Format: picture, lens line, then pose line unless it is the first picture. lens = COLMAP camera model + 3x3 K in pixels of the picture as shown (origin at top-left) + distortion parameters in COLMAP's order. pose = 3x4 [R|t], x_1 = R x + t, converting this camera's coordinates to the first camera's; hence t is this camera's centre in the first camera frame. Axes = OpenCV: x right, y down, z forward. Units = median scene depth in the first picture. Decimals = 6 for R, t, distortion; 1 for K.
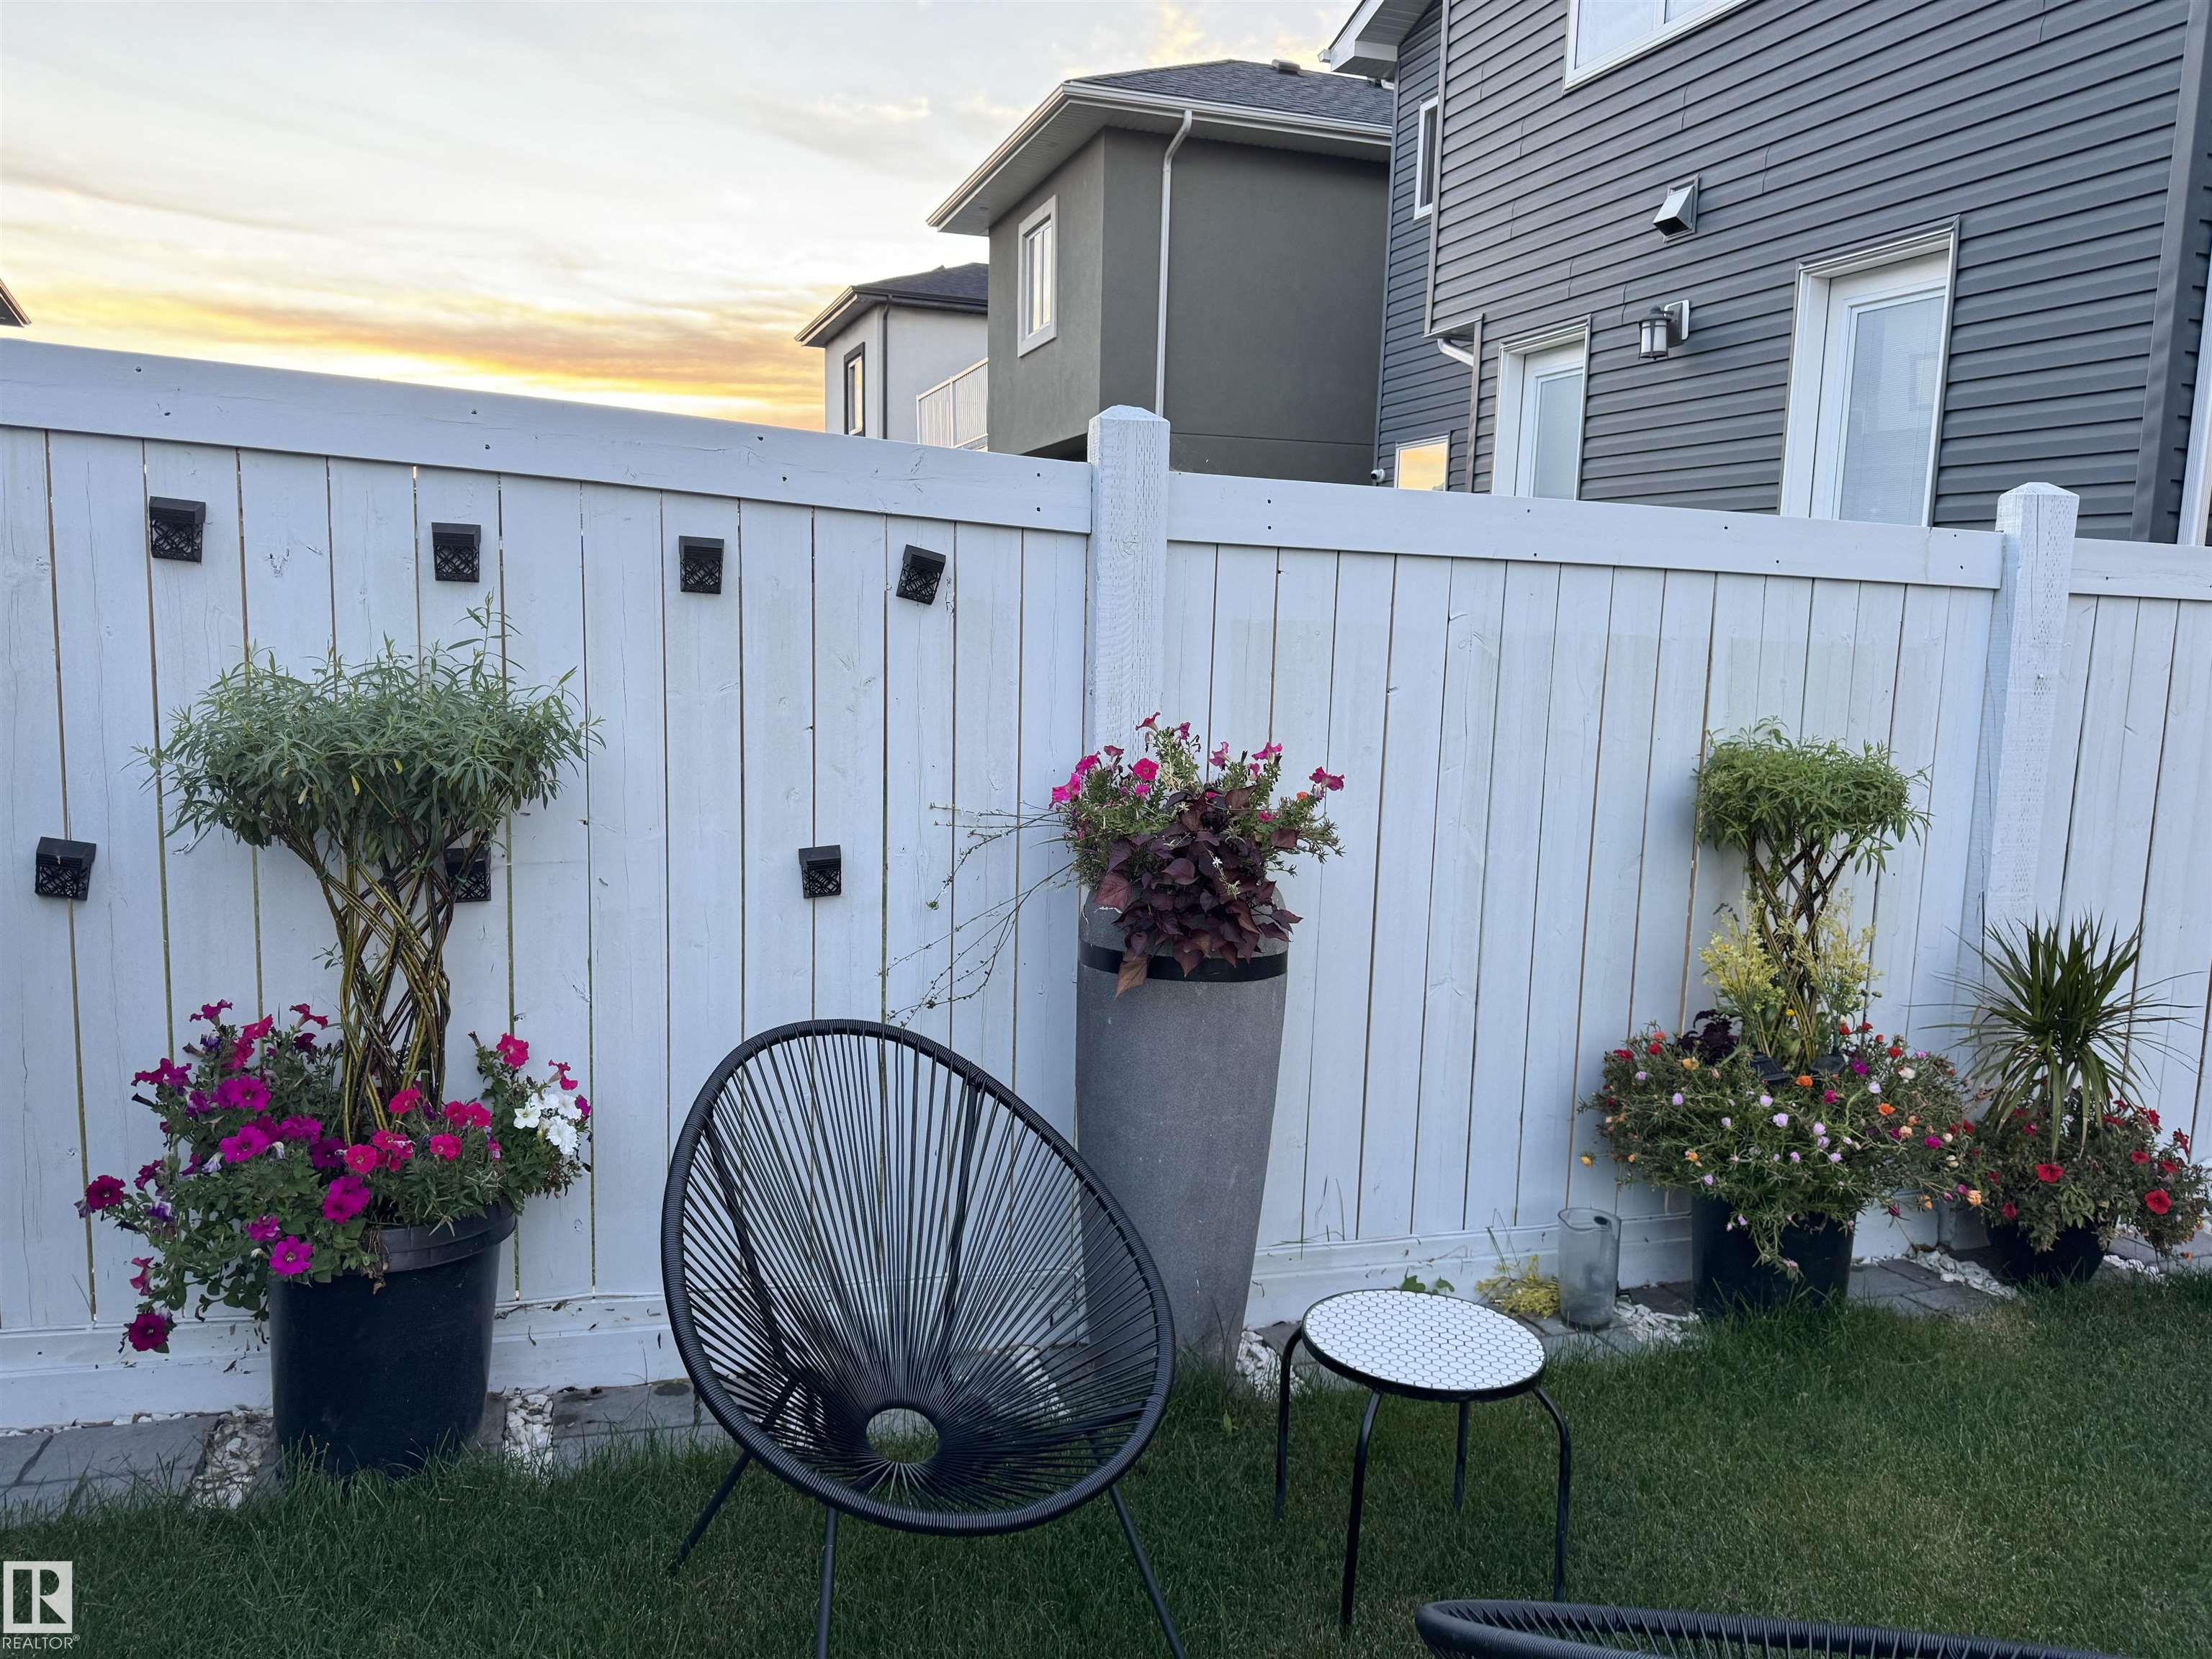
lens RADIAL K [[1570.0, 0, 1106.0], [0, 1570.0, 829.5], [0, 0, 1]] dist [0.076201, -0.093085]
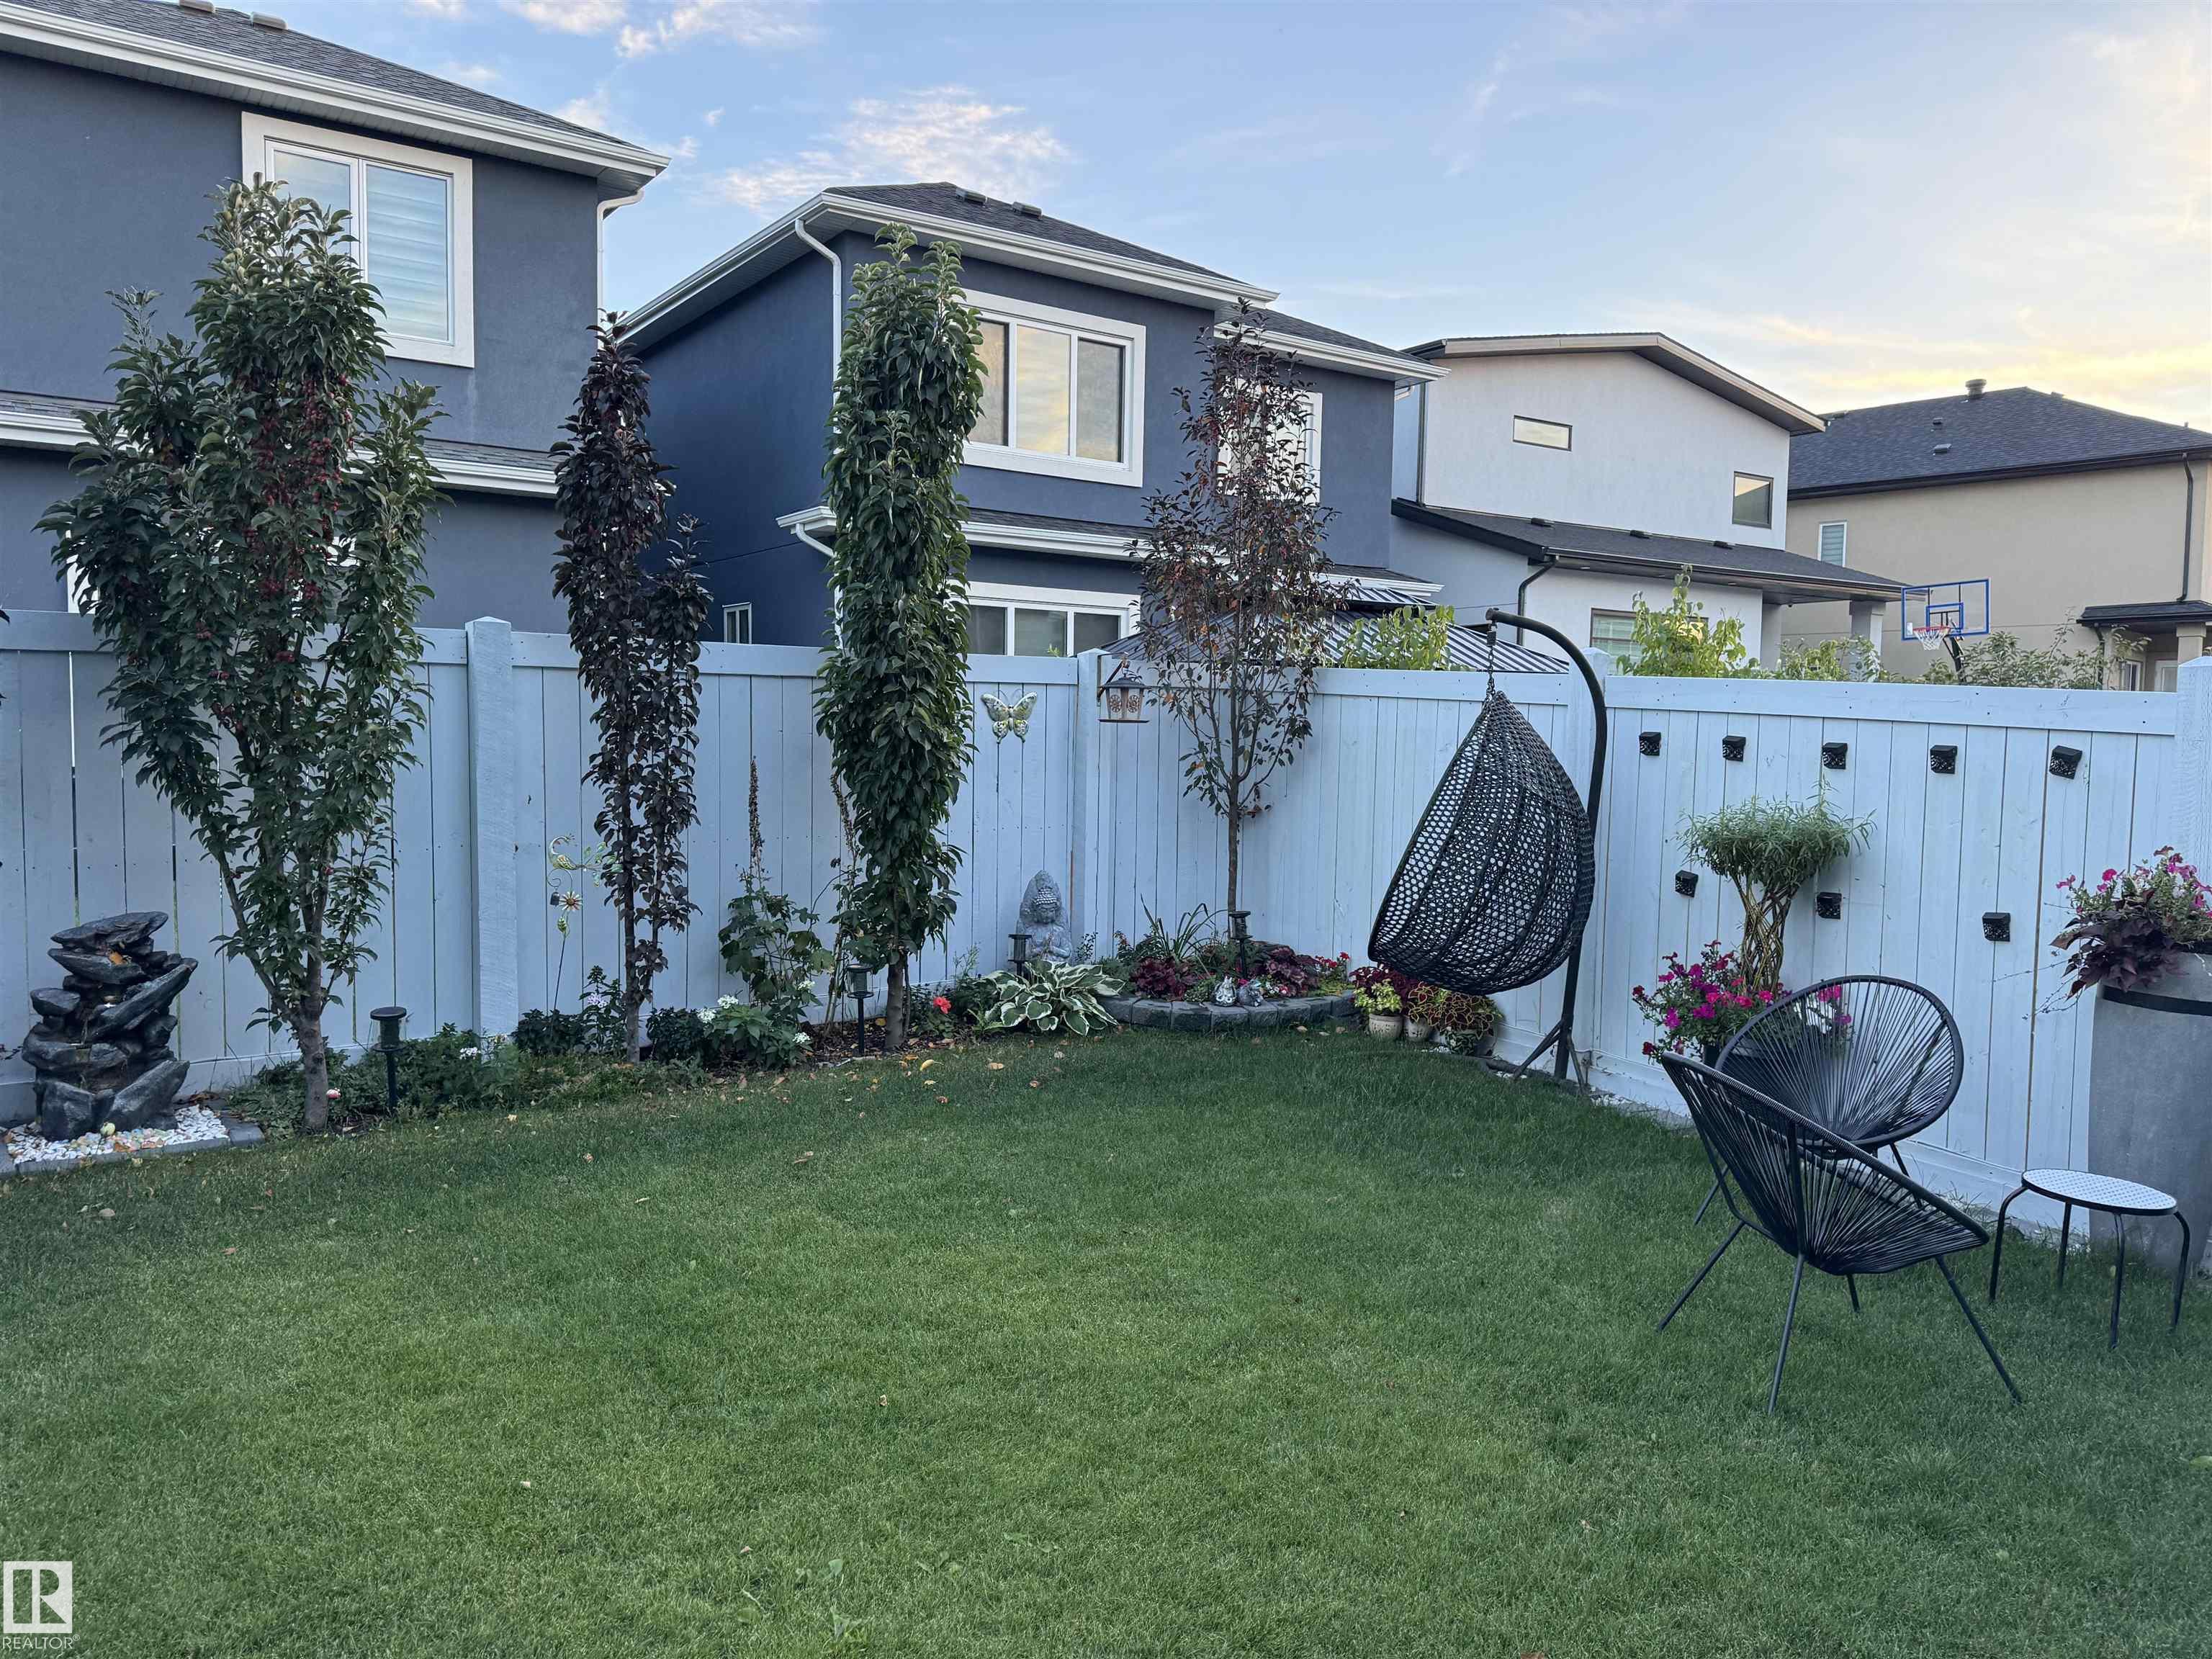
lens RADIAL K [[1570.0, 0, 1106.0], [0, 1570.0, 829.5], [0, 0, 1]] dist [0.076201, -0.093085]
pose [[0.287490, 0.035093, -0.957140, 1.249084], [-0.138911, 0.990290, -0.005415, 0.070613], [0.947657, 0.134514, 0.289573, -0.514431]]
